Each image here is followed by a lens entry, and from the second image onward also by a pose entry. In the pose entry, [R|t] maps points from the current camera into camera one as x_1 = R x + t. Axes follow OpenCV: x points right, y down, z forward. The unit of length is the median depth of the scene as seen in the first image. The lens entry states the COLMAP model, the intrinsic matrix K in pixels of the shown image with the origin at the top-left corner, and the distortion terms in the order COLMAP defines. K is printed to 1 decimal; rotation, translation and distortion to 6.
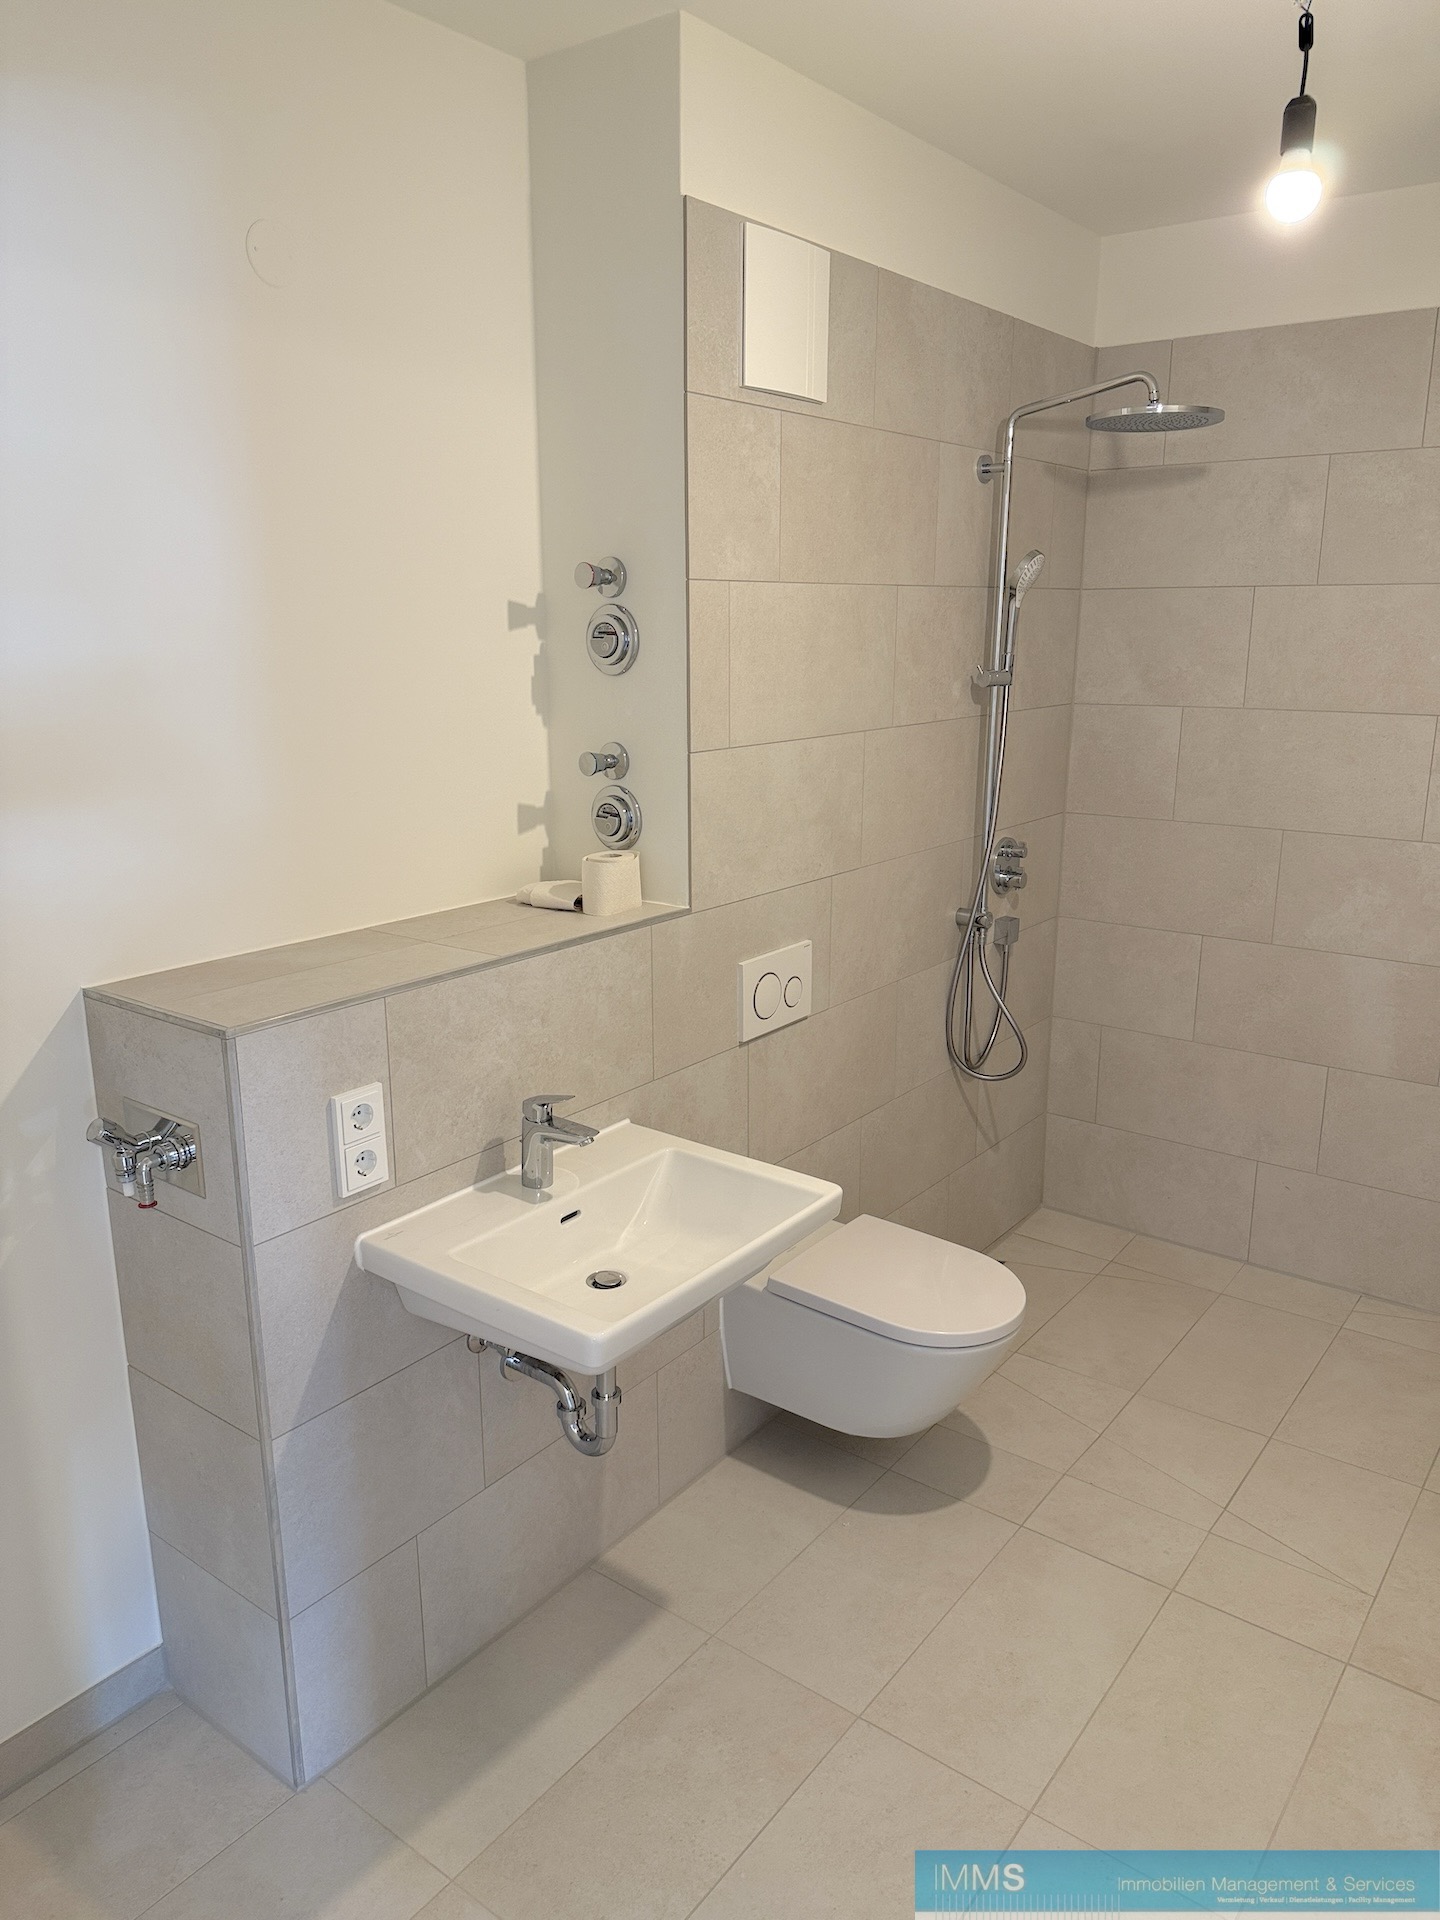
lens RADIAL K [[1341.8, 0, 736.3], [0, 1341.8, 990.9], [0, 0, 1]] dist [0.023588, -0.047658]
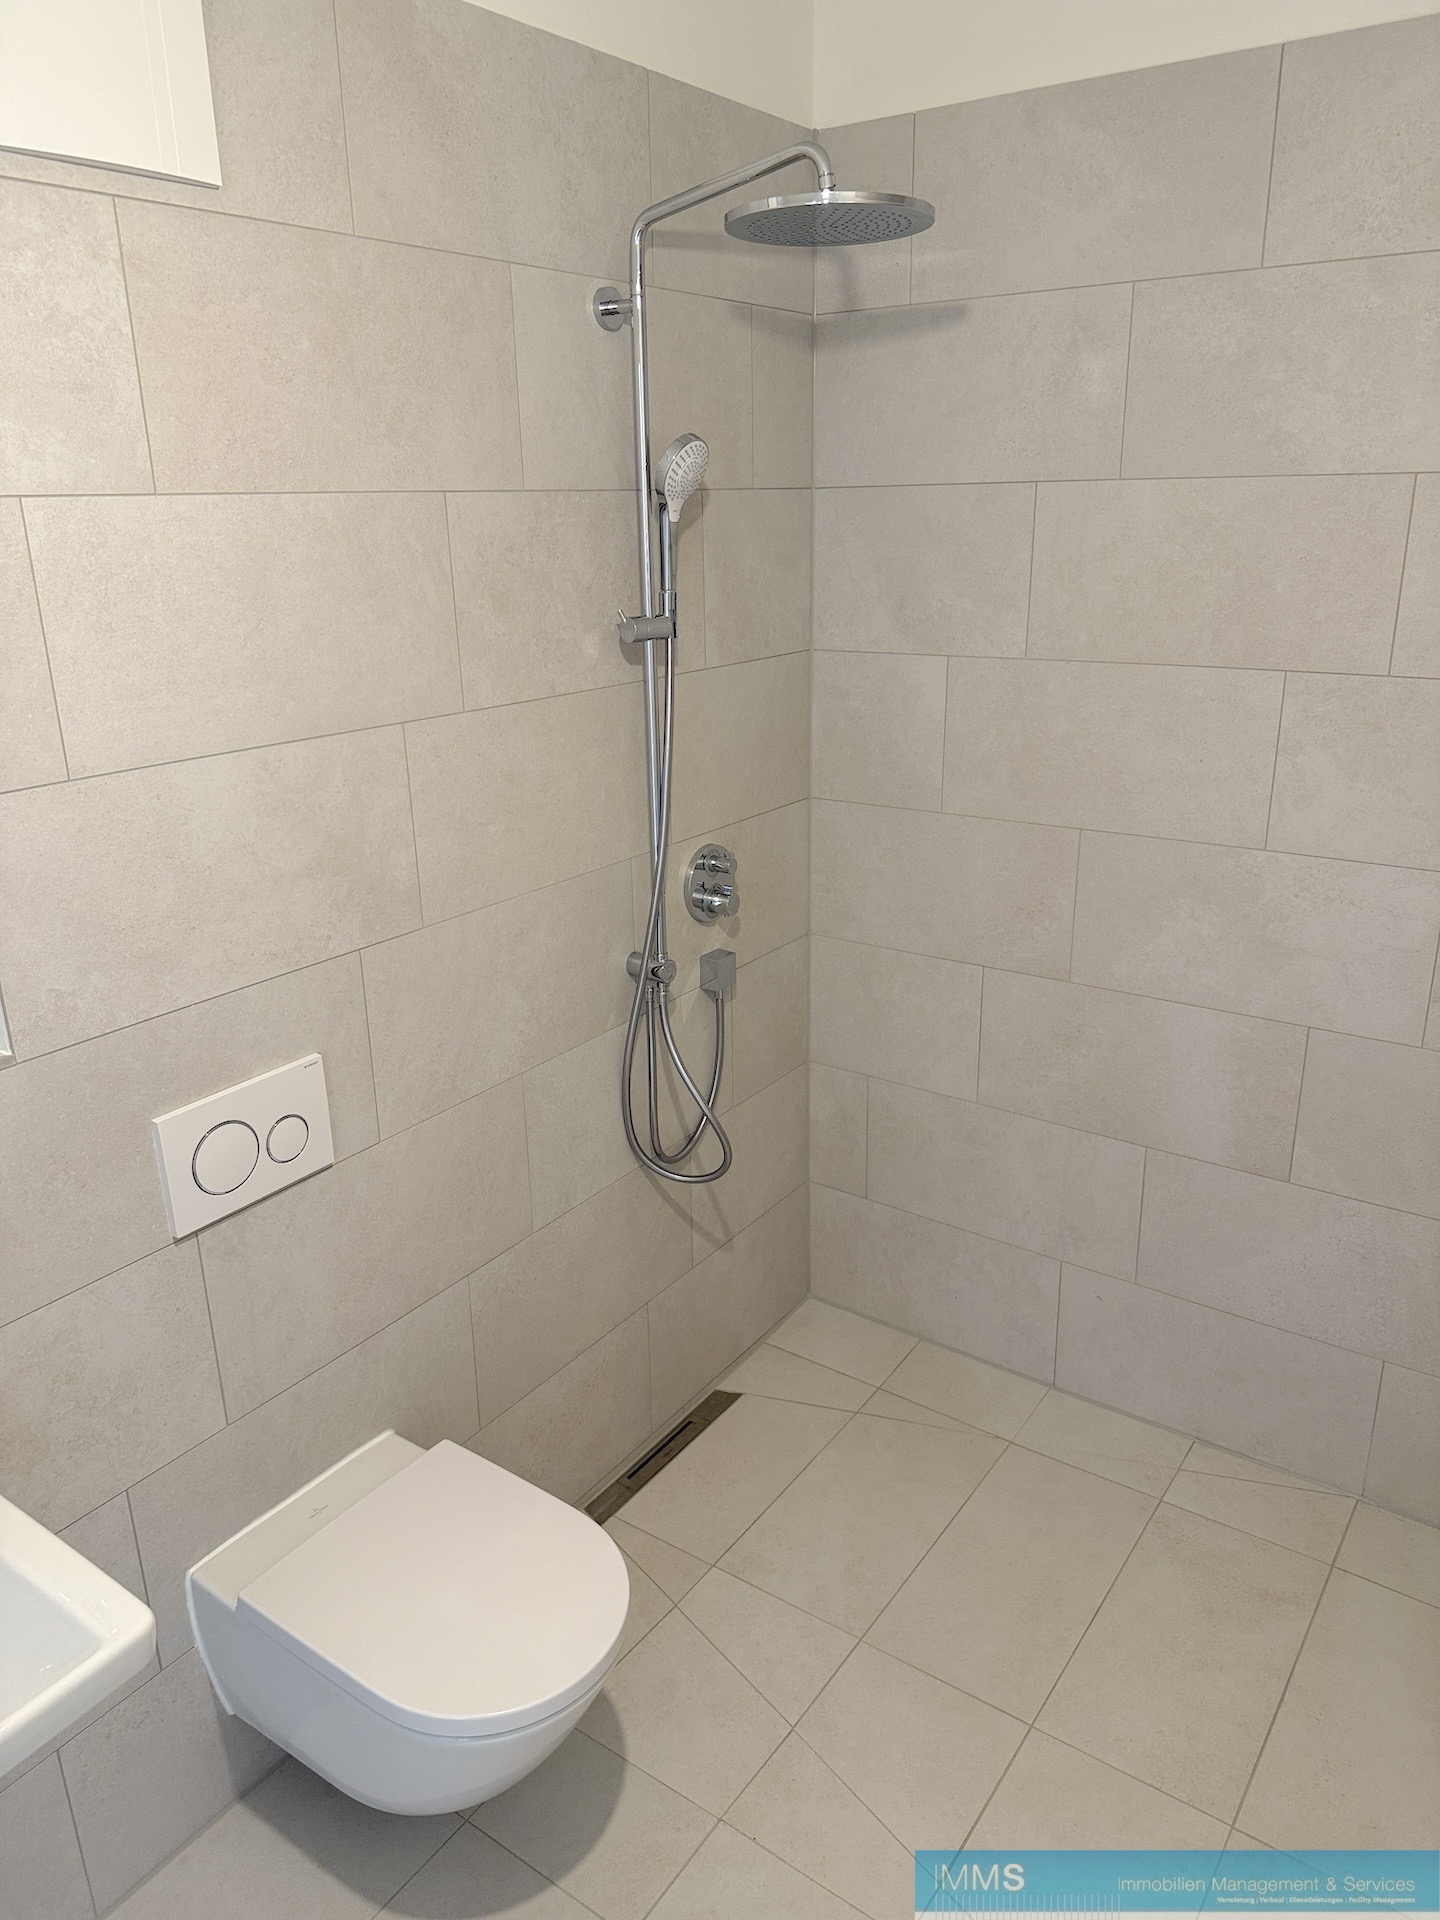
lens RADIAL K [[1341.8, 0, 730.0], [0, 1341.8, 998.1], [0, 0, 1]] dist [0.023588, -0.047658]
pose [[0.999147, -0.028186, 0.030182, 0.203374], [0.025694, 0.996465, 0.079988, -0.096234], [-0.032330, -0.079144, 0.996339, 0.295938]]
